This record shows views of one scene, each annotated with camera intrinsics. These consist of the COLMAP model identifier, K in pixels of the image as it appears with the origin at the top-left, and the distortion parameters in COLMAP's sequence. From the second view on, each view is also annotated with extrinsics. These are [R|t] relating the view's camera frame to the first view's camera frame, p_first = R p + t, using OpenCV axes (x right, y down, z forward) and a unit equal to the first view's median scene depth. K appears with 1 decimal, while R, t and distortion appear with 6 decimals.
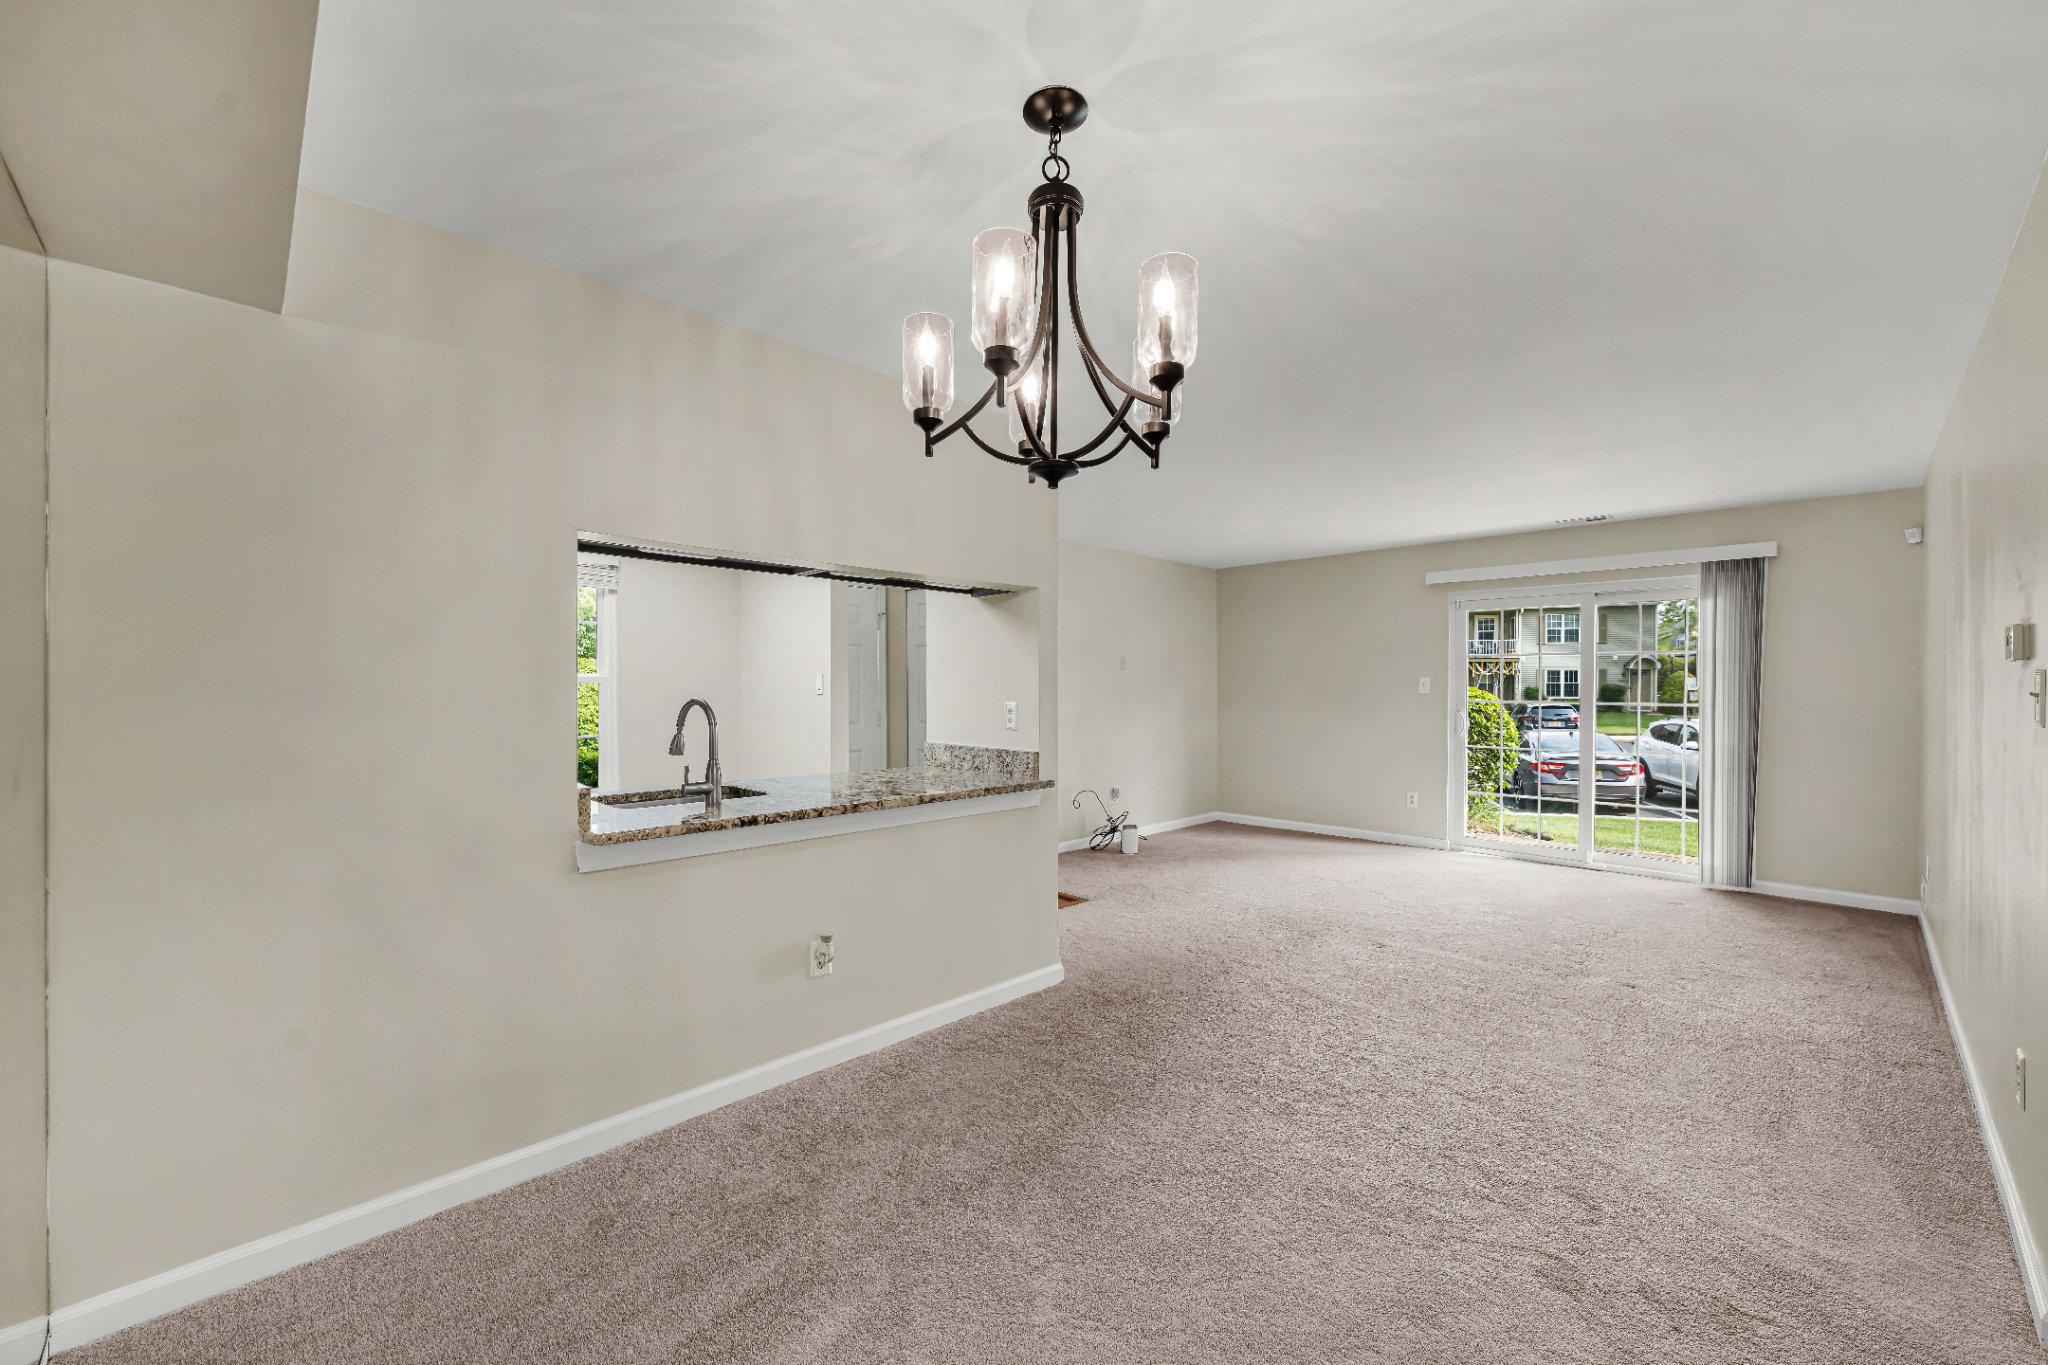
lens RADIAL K [[839.1, 0, 1007.4], [0, 839.1, 688.9], [0, 0, 1]] dist [0.000233, 0.000115]
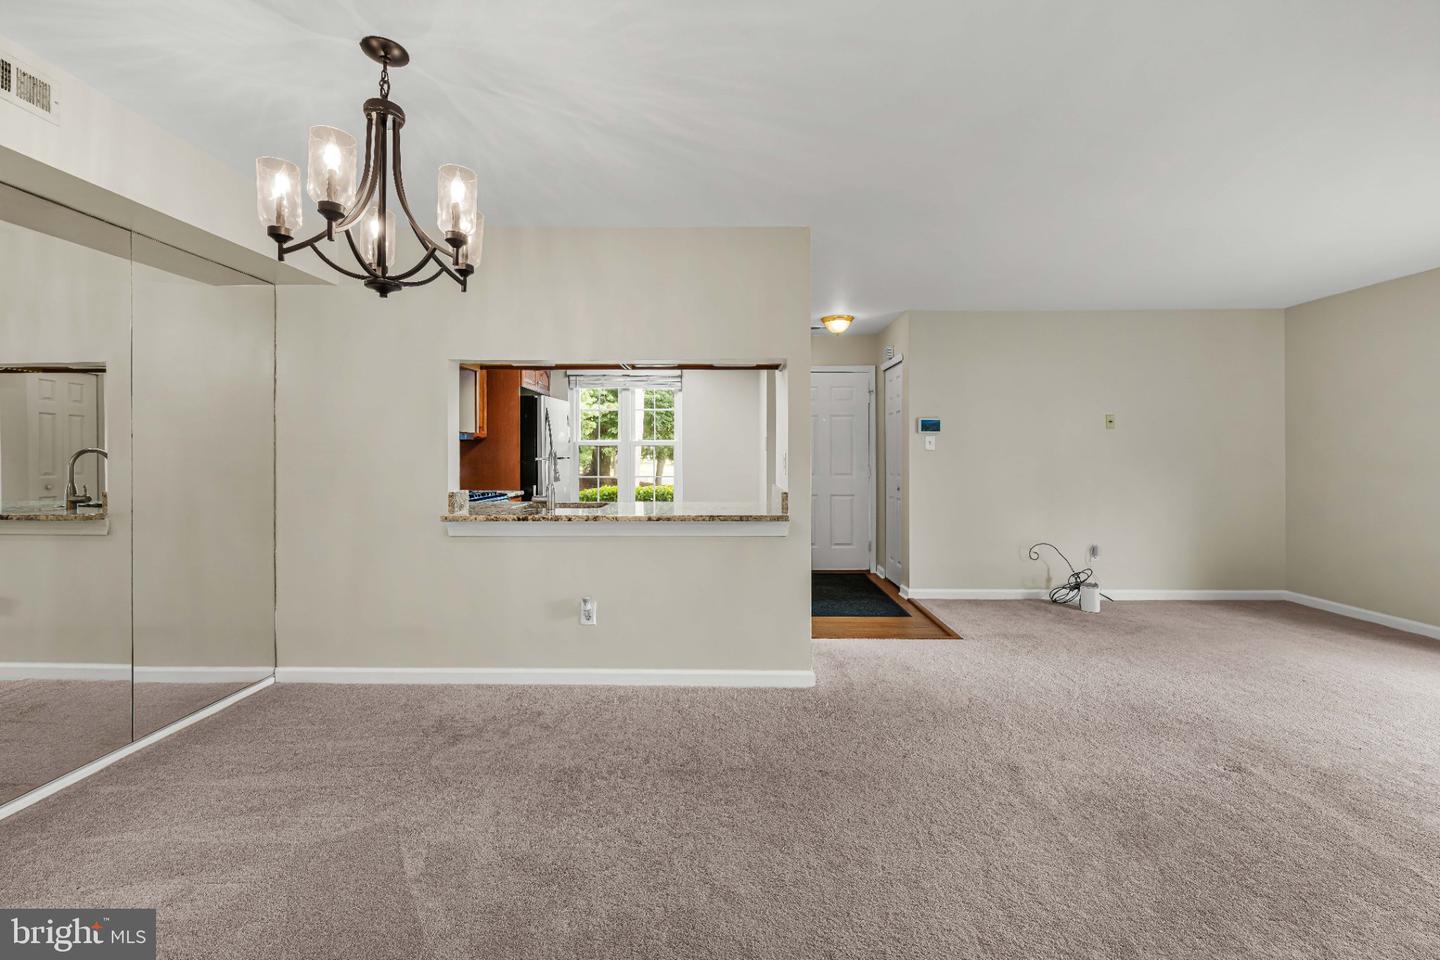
lens RADIAL K [[590.0, 0, 701.9], [0, 590.0, 453.9], [0, 0, 1]] dist [0.000233, 0.000115]
pose [[0.698240, -0.001305, -0.715863, 0.335146], [-0.003150, 0.999983, -0.004895, 0.013817], [0.715857, 0.005673, 0.698224, 0.183084]]
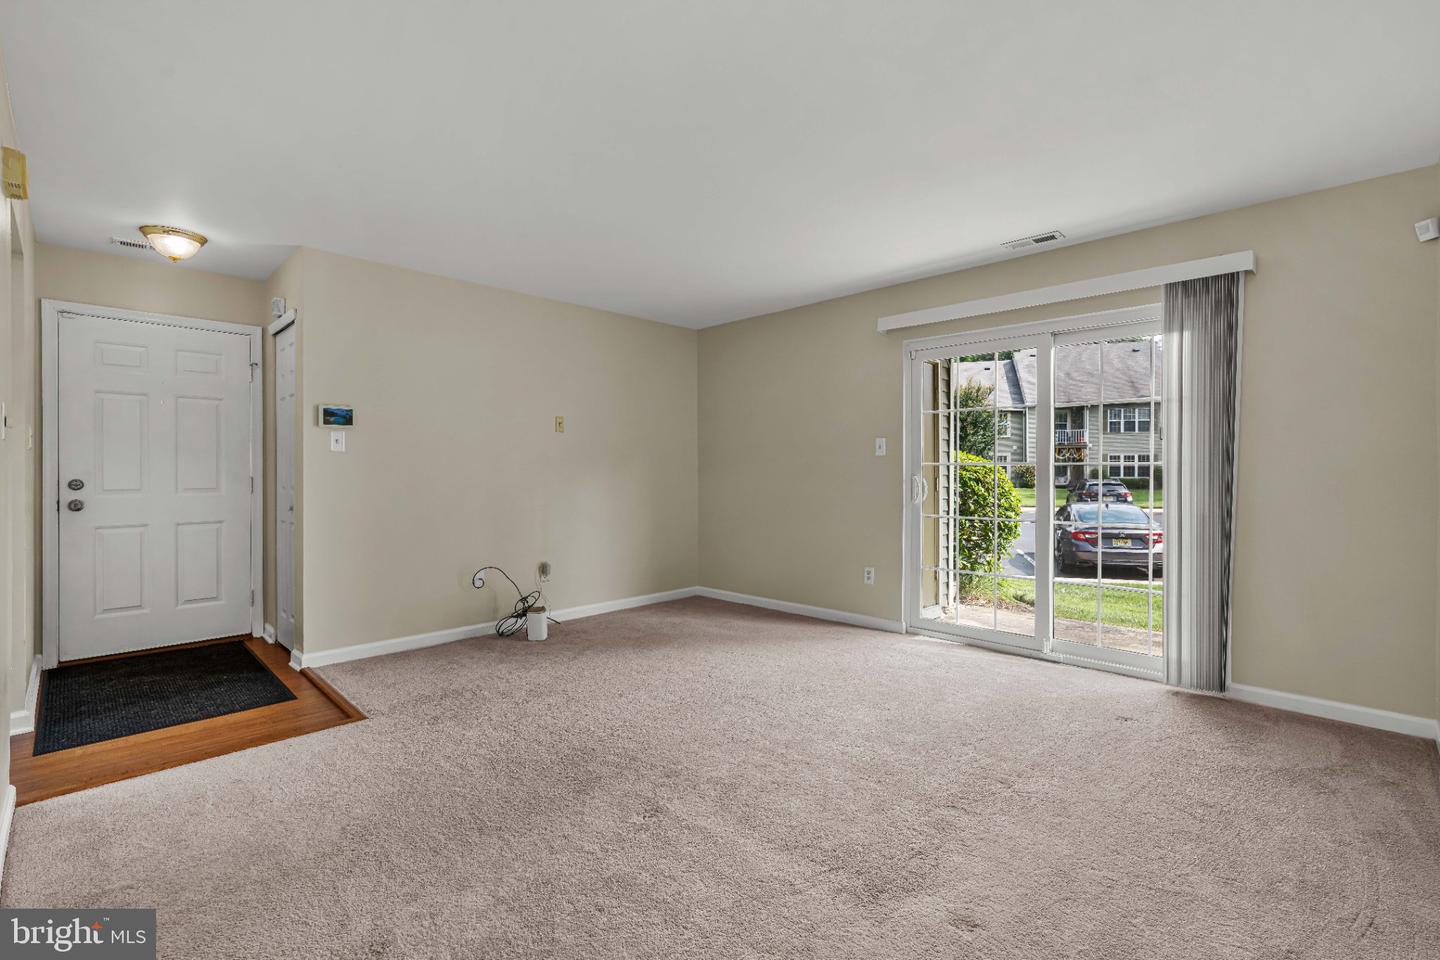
lens RADIAL K [[655.0, 0, 725.4], [0, 655.0, 472.5], [0, 0, 1]] dist [-0.002701, 0.001349]
pose [[0.999759, -0.000895, 0.021951, 0.334943], [0.000963, 0.999995, -0.003104, 0.025930], [-0.021948, 0.003125, 0.999754, 0.327470]]
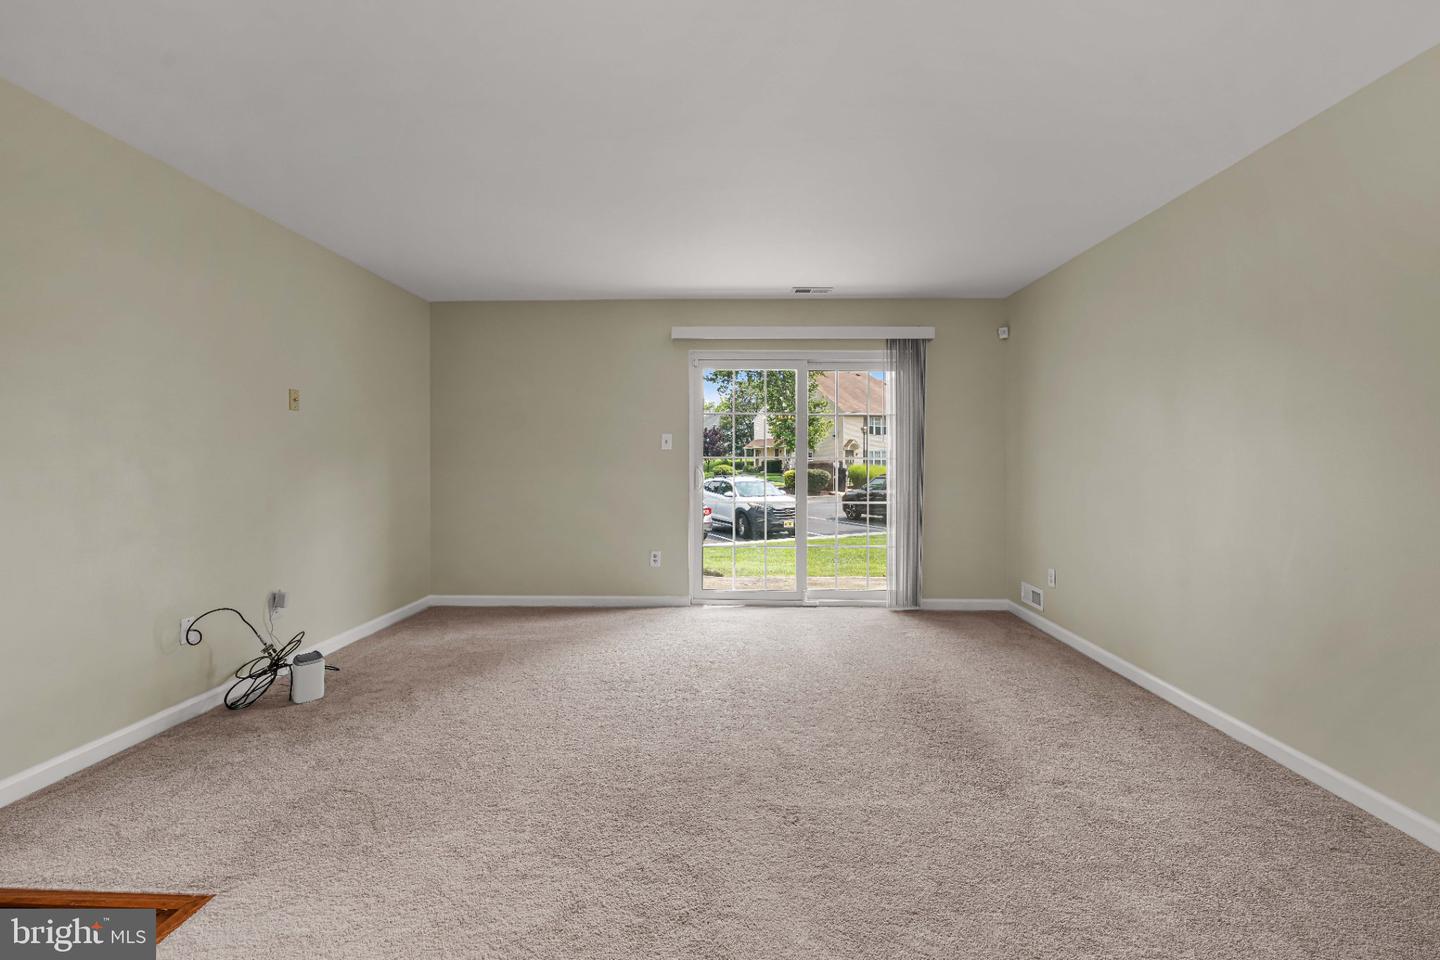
lens RADIAL K [[590.0, 0, 719.2], [0, 590.0, 454.5], [0, 0, 1]] dist [0.000233, 0.000115]
pose [[0.711812, 0.008982, 0.702312, 0.055855], [0.003500, 0.999860, -0.016335, 0.023398], [-0.702361, 0.014086, 0.711681, 0.485969]]
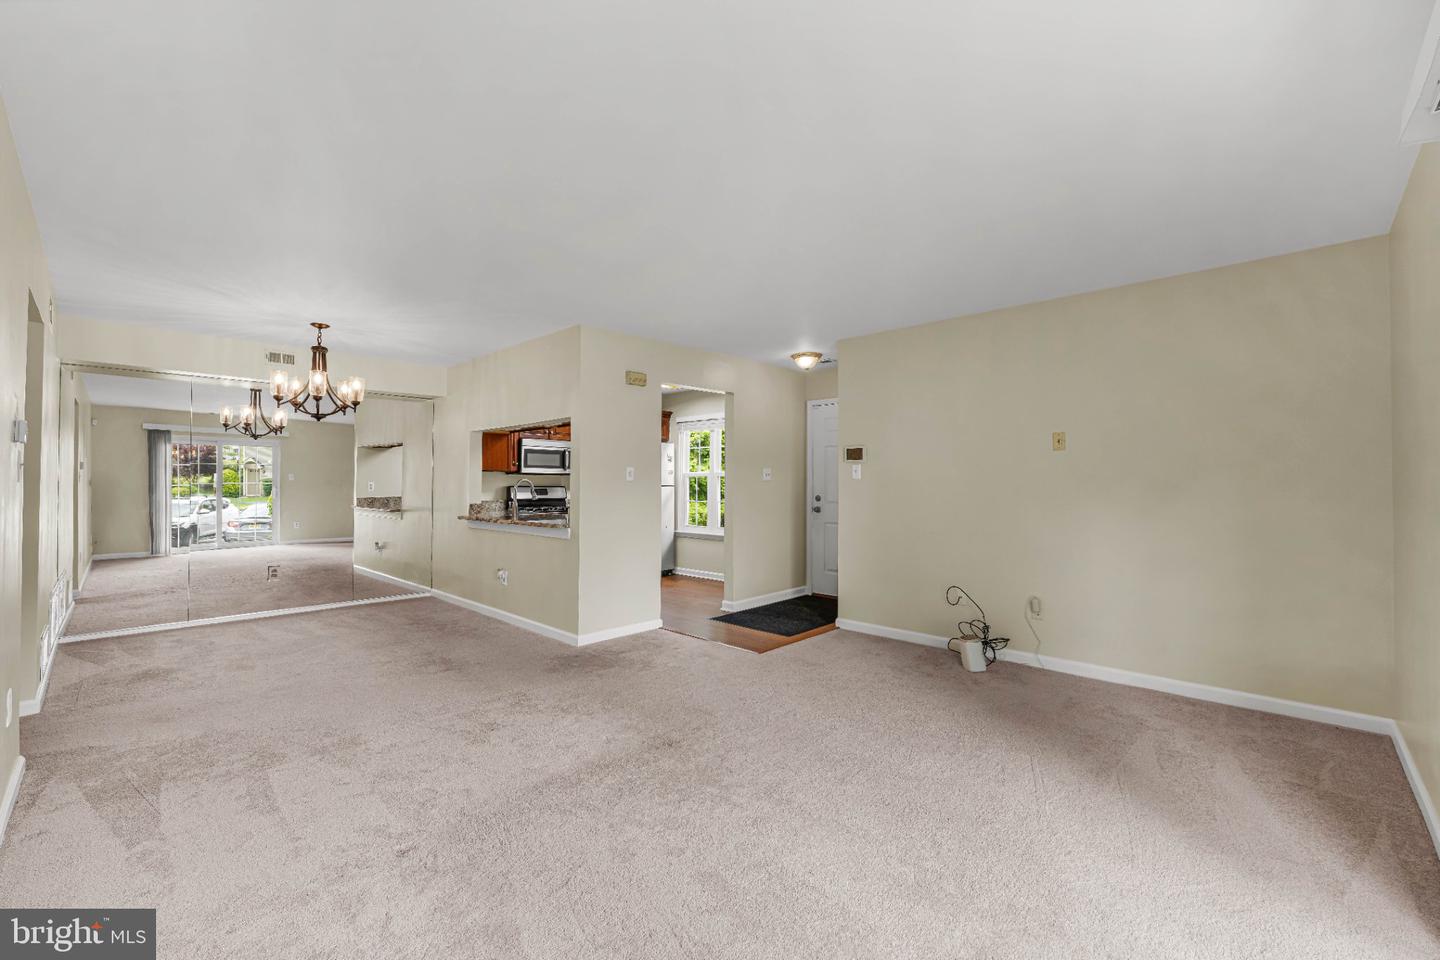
lens RADIAL K [[600.2, 0, 712.4], [0, 600.2, 477.6], [0, 0, 1]] dist [-0.026634, -0.000197]
pose [[0.006527, -0.011134, -0.999917, 0.764455], [-0.006712, 0.999915, -0.011177, 0.012329], [0.999956, 0.006785, 0.006452, 0.754657]]
